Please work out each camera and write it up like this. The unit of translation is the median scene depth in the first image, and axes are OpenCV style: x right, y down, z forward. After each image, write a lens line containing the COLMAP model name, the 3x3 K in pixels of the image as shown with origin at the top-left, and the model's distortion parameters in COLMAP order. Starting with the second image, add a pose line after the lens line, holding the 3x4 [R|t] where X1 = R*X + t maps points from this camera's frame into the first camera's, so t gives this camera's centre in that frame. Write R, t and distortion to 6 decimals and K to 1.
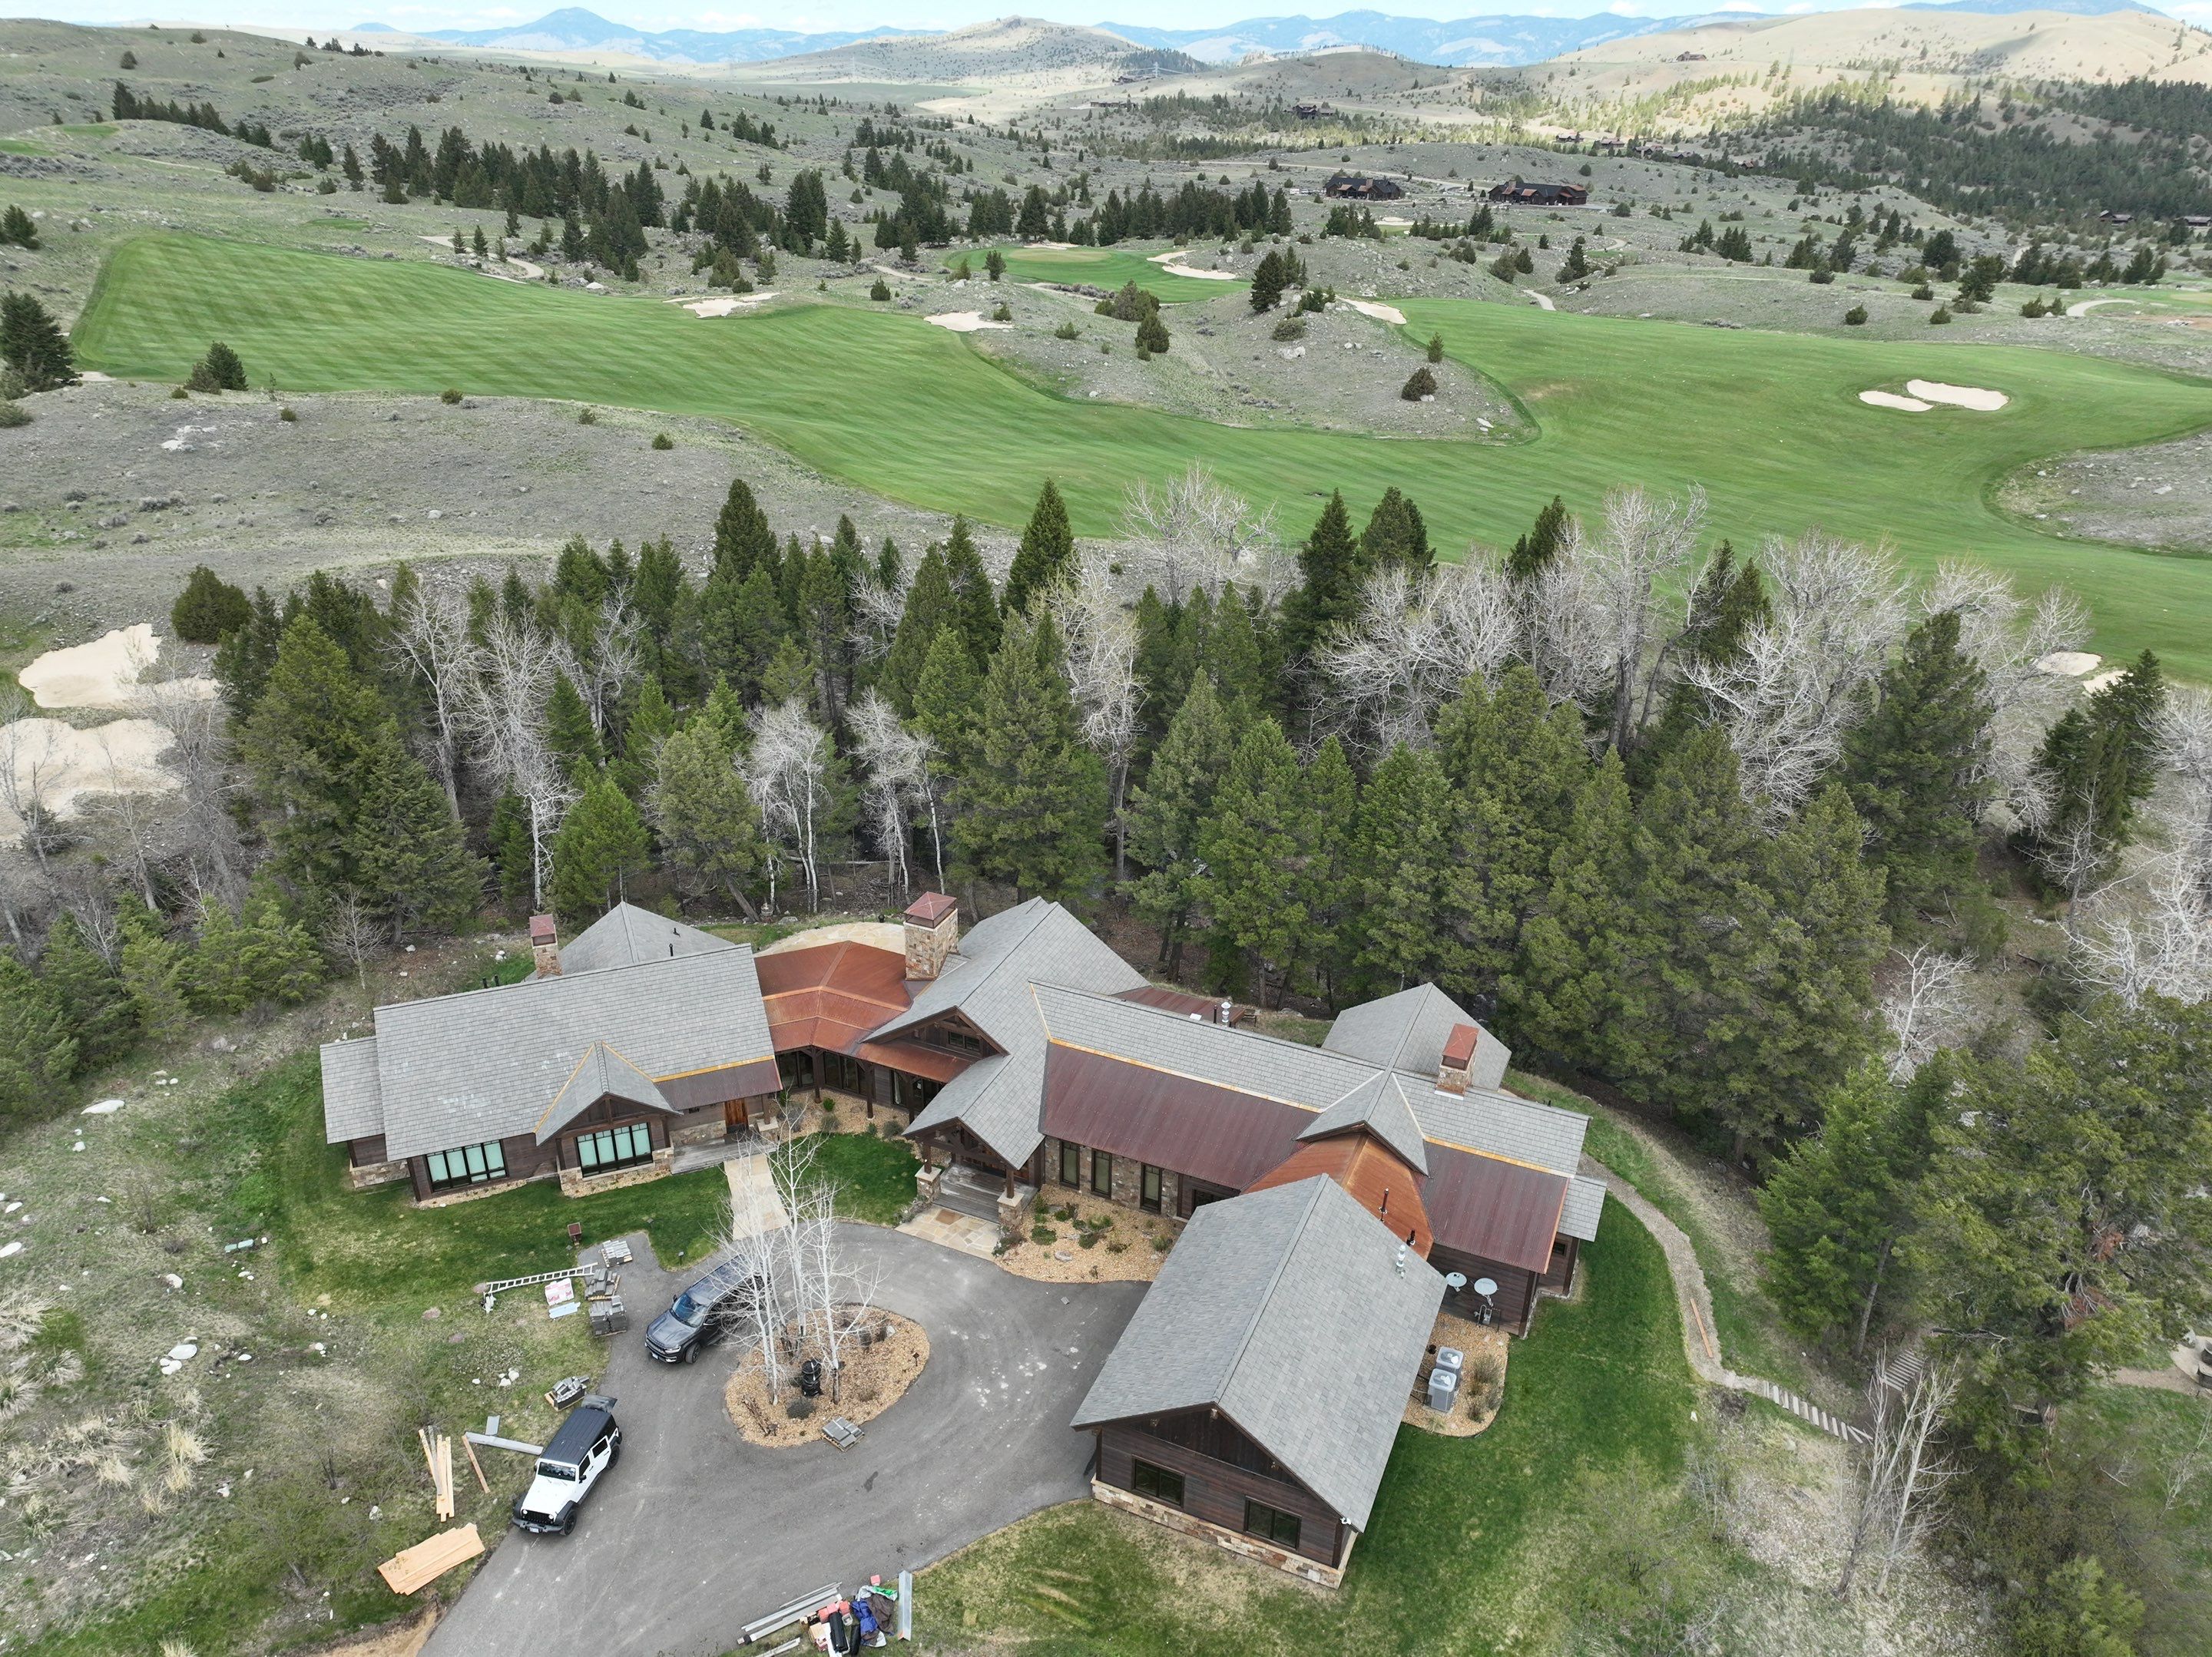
lens RADIAL K [[1554.7, 0, 1100.0], [0, 1554.7, 827.5], [0, 0, 1]] dist [-0.003151, 0.021372]
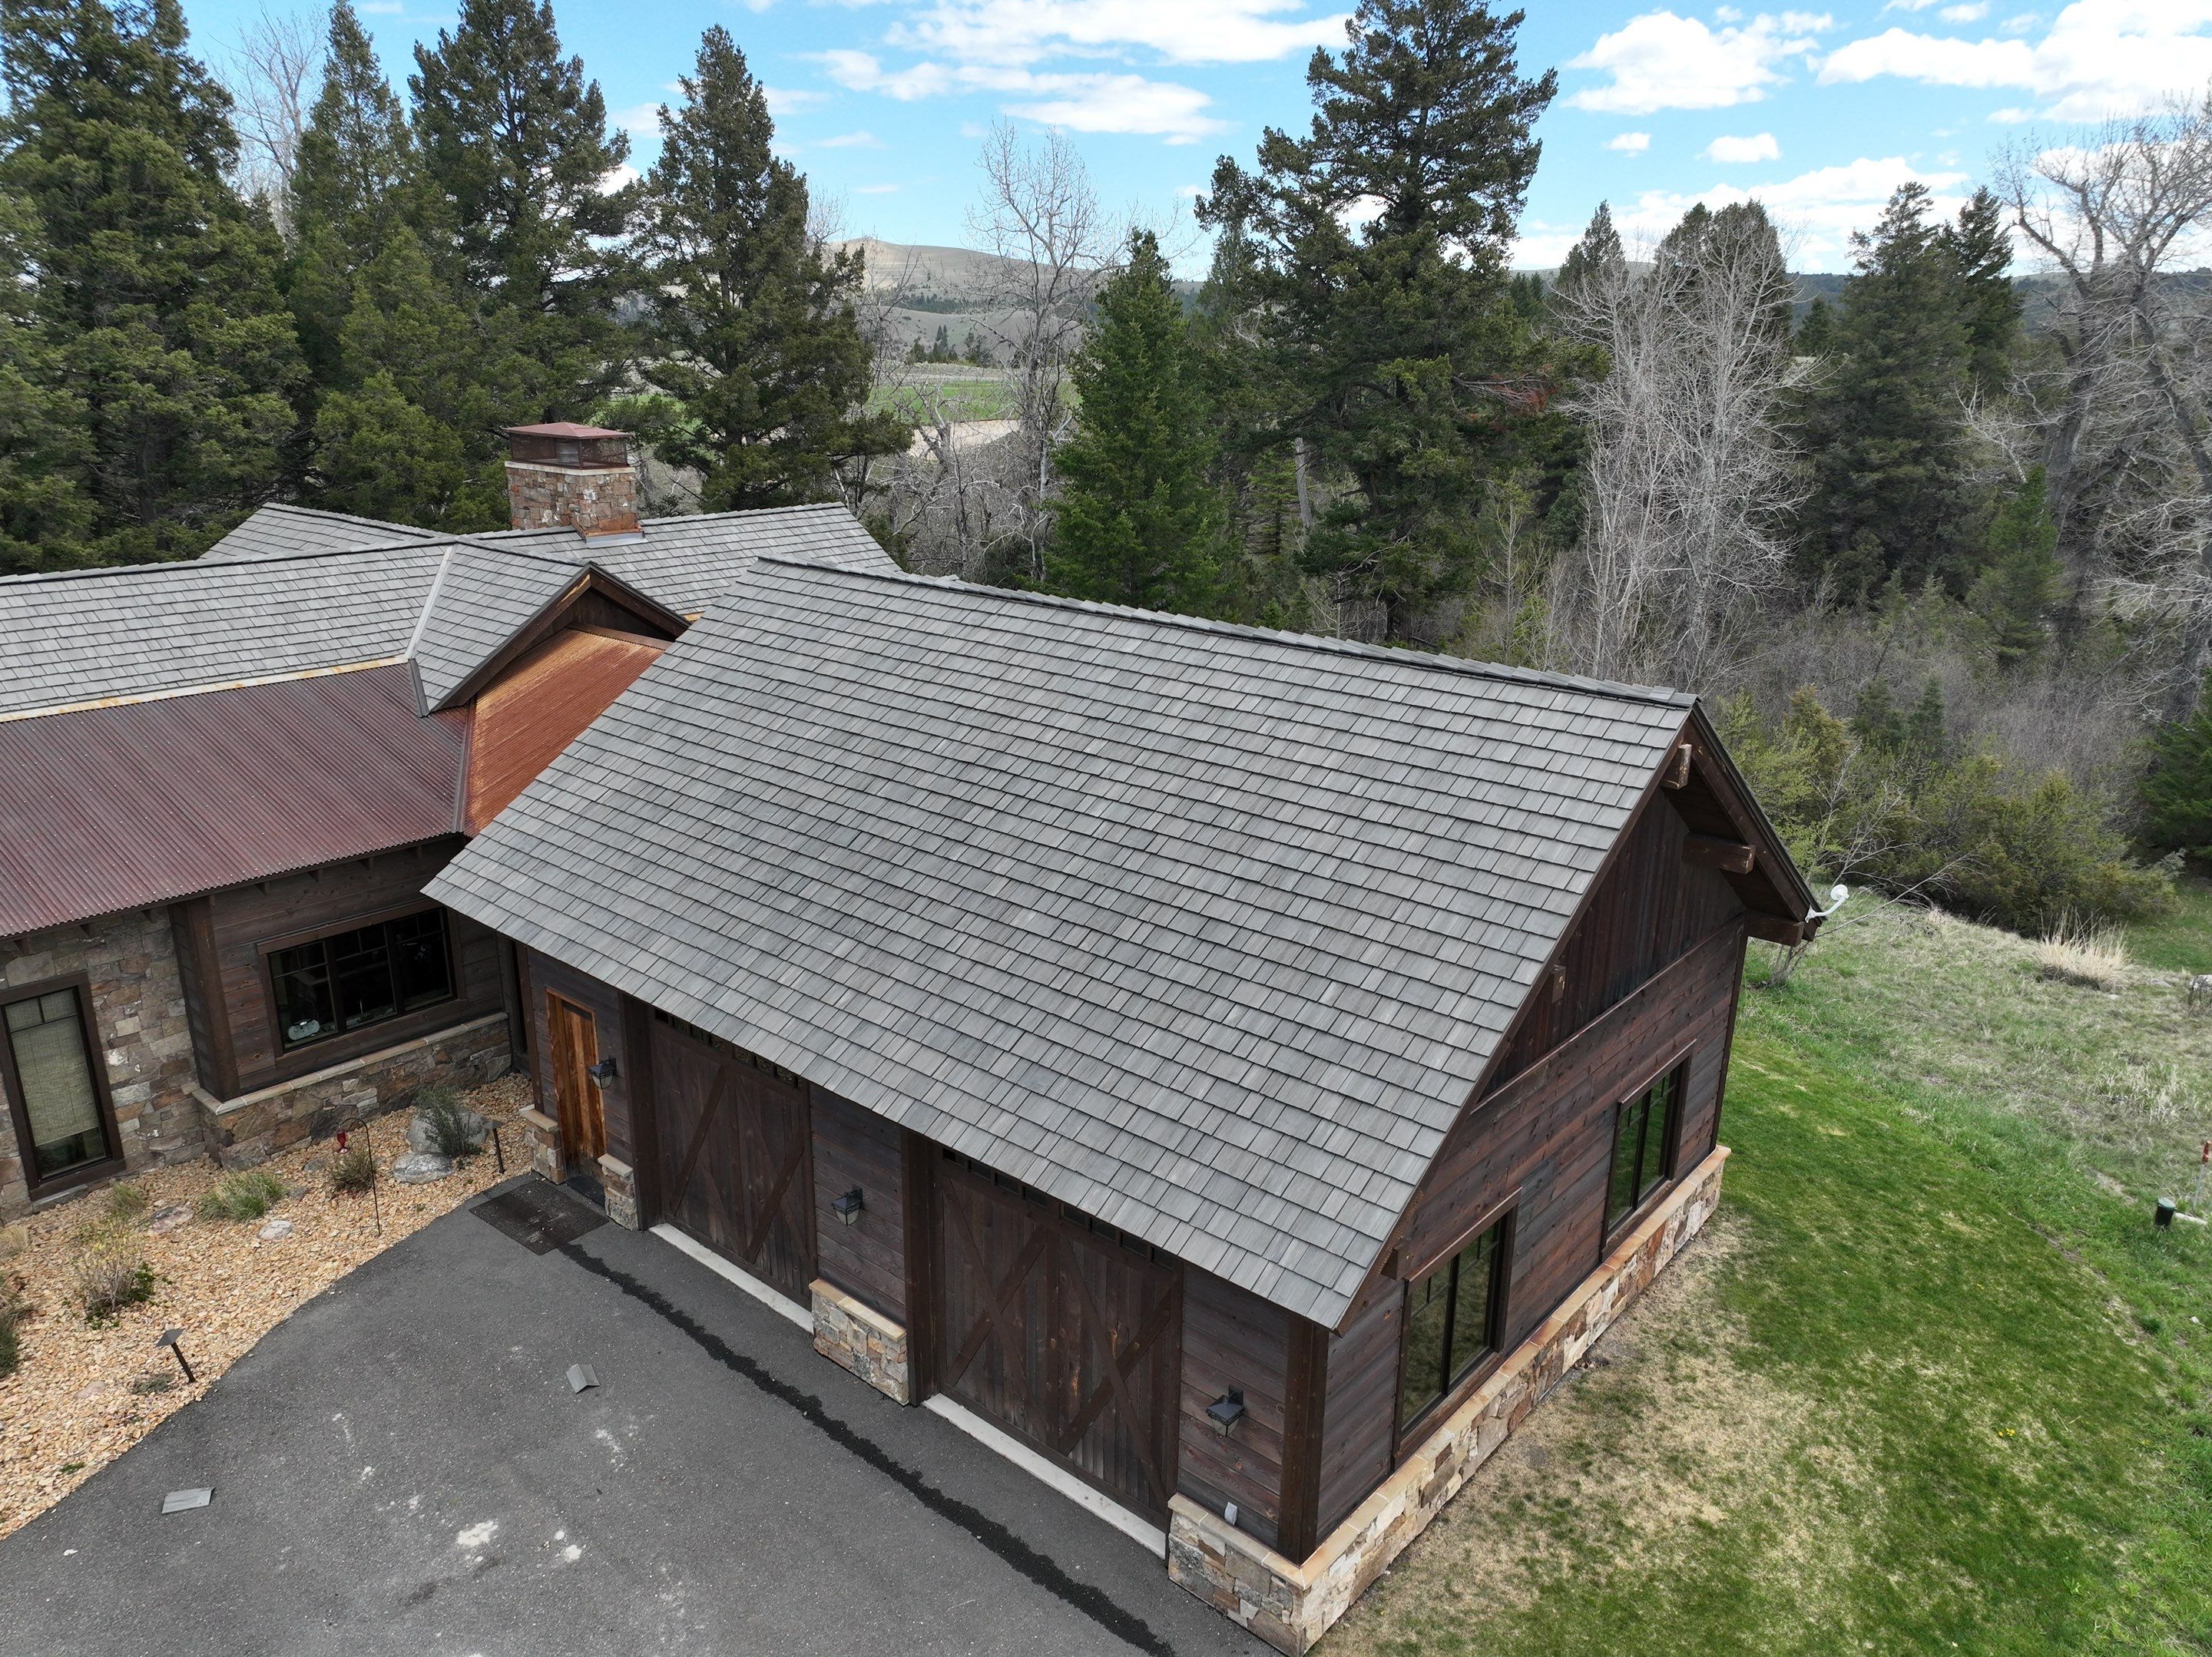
lens RADIAL K [[1553.3, 0, 1099.2], [0, 1553.3, 827.0], [0, 0, 1]] dist [0.004756, 0.008188]
pose [[0.293330, -0.295681, 0.909137, -0.137105], [0.415108, 0.896037, 0.157488, 0.211055], [-0.861187, 0.331194, 0.385574, 0.685400]]
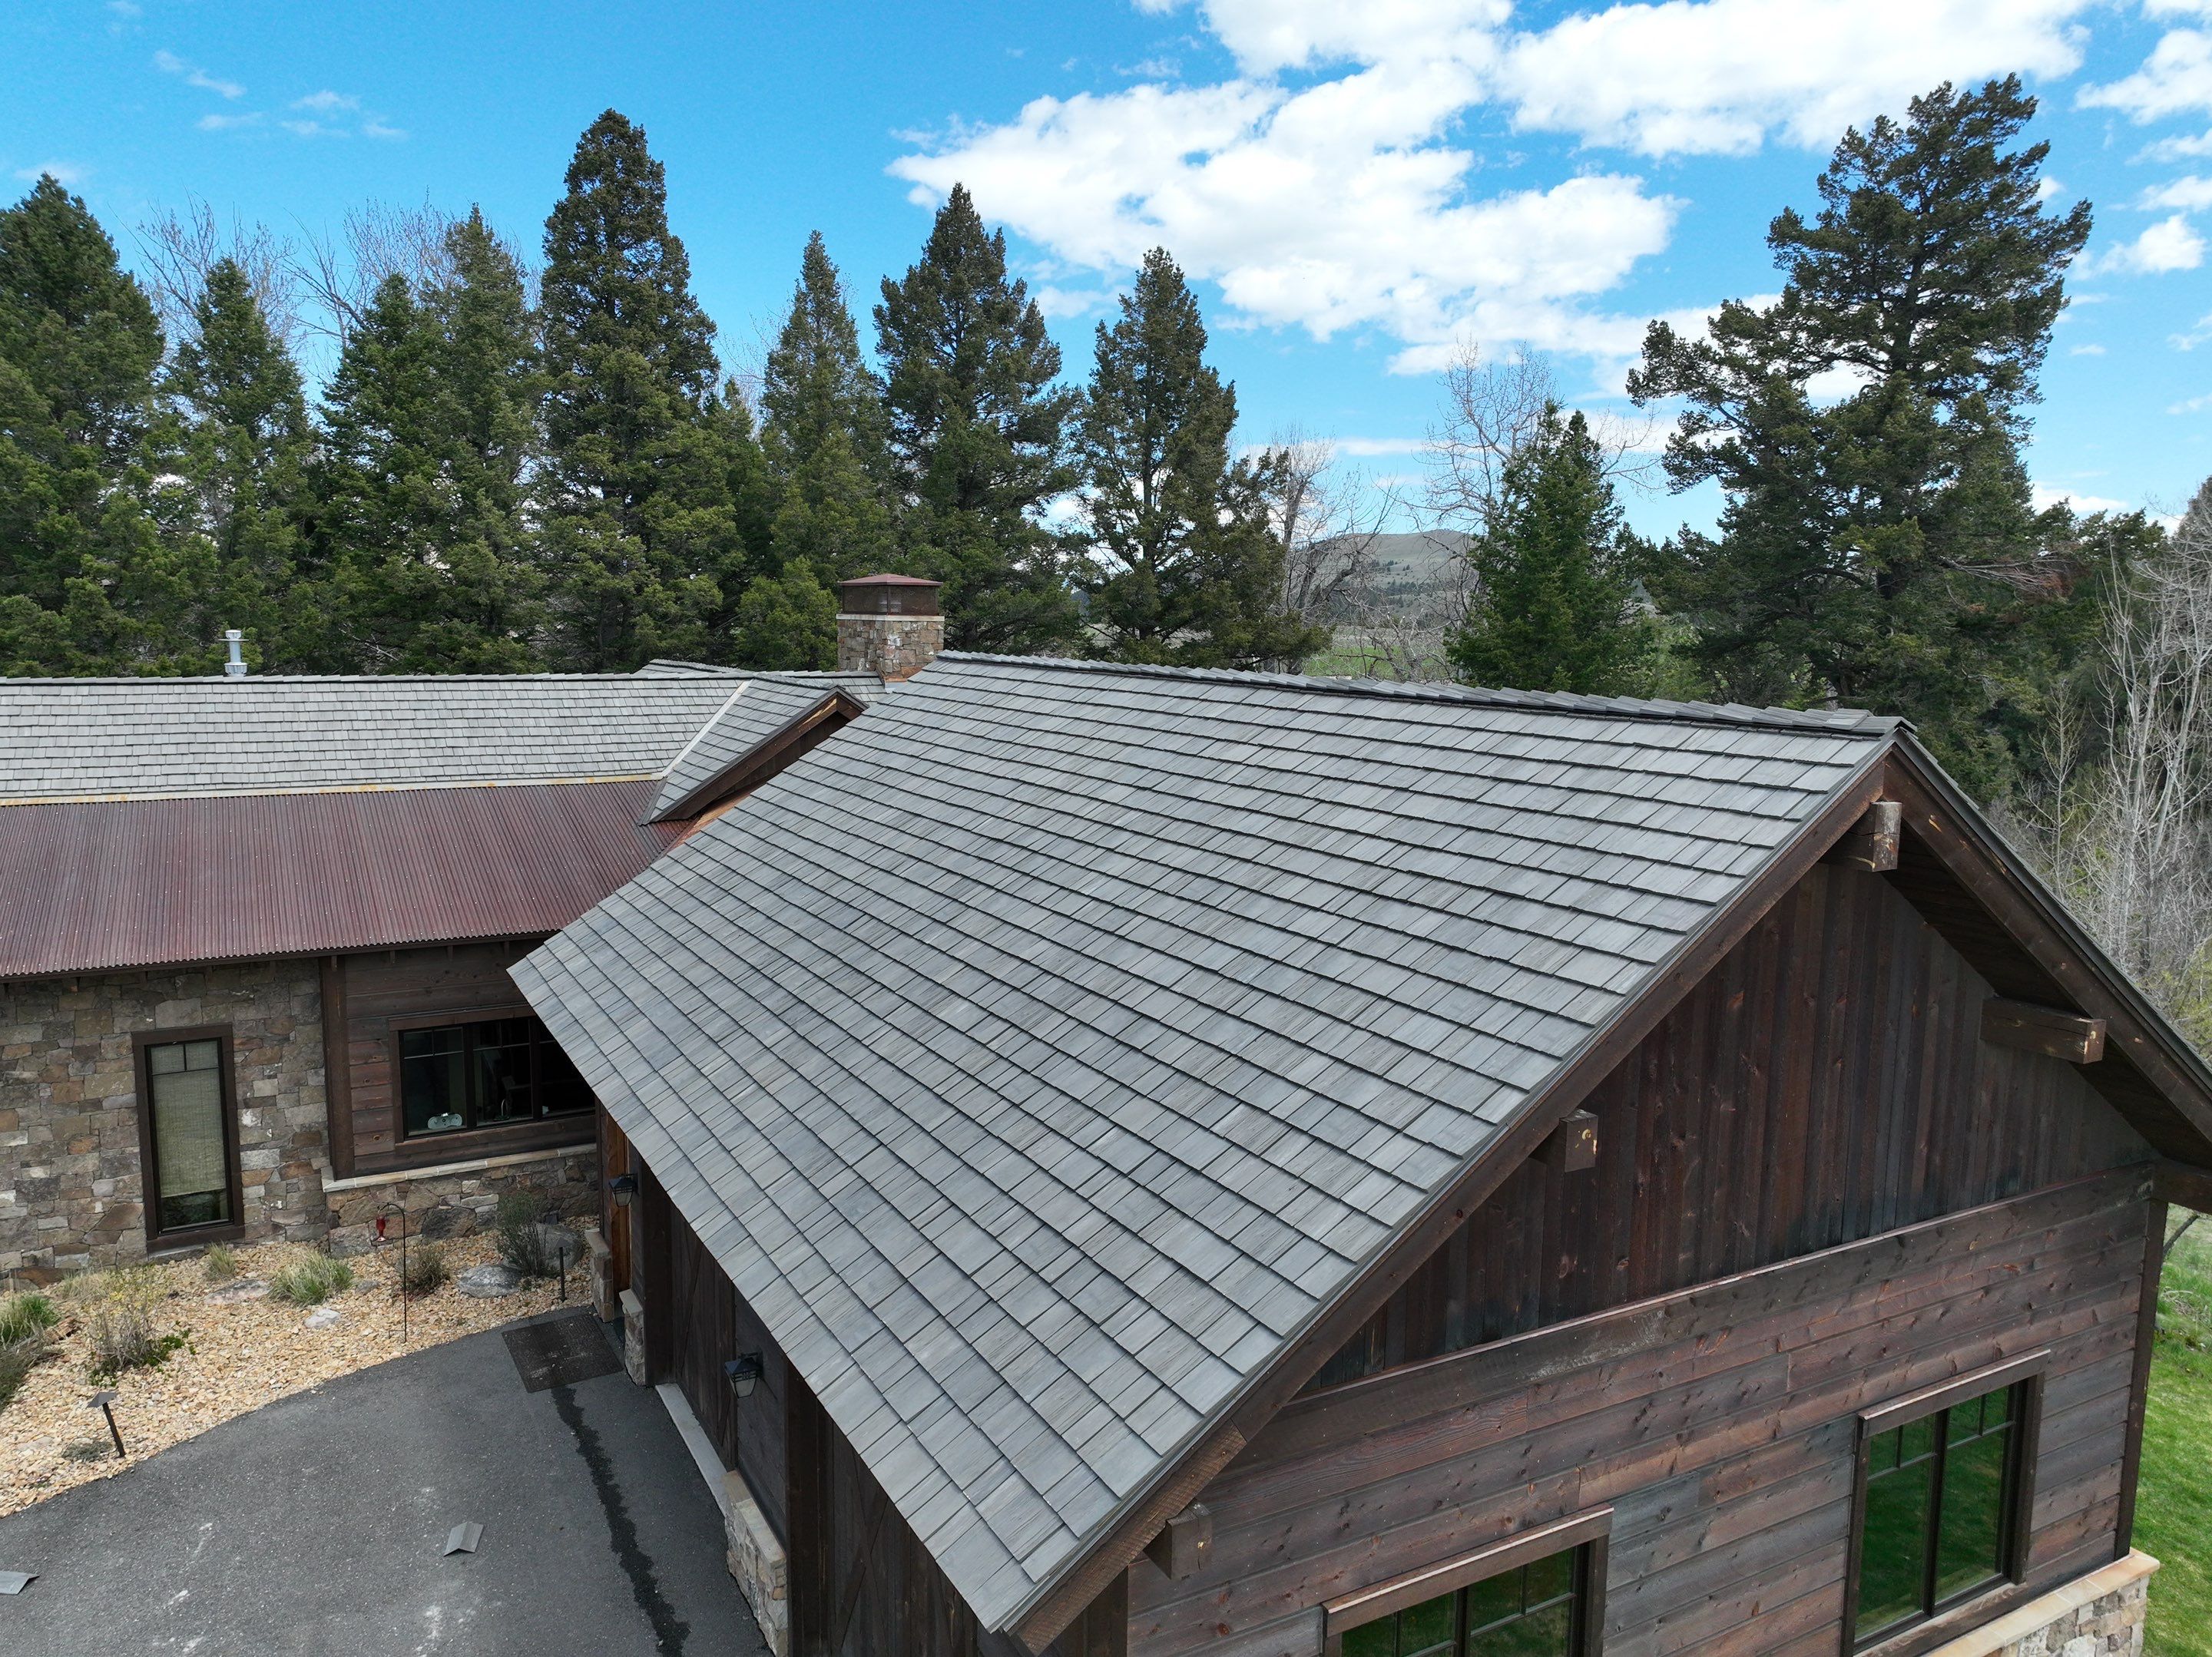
lens RADIAL K [[1554.7, 0, 1100.0], [0, 1554.7, 827.5], [0, 0, 1]] dist [-0.003151, 0.021372]
pose [[0.607846, -0.110818, 0.786284, -0.072336], [0.344993, 0.928728, -0.135808, 0.256924], [-0.715194, 0.353813, 0.602755, 0.666872]]
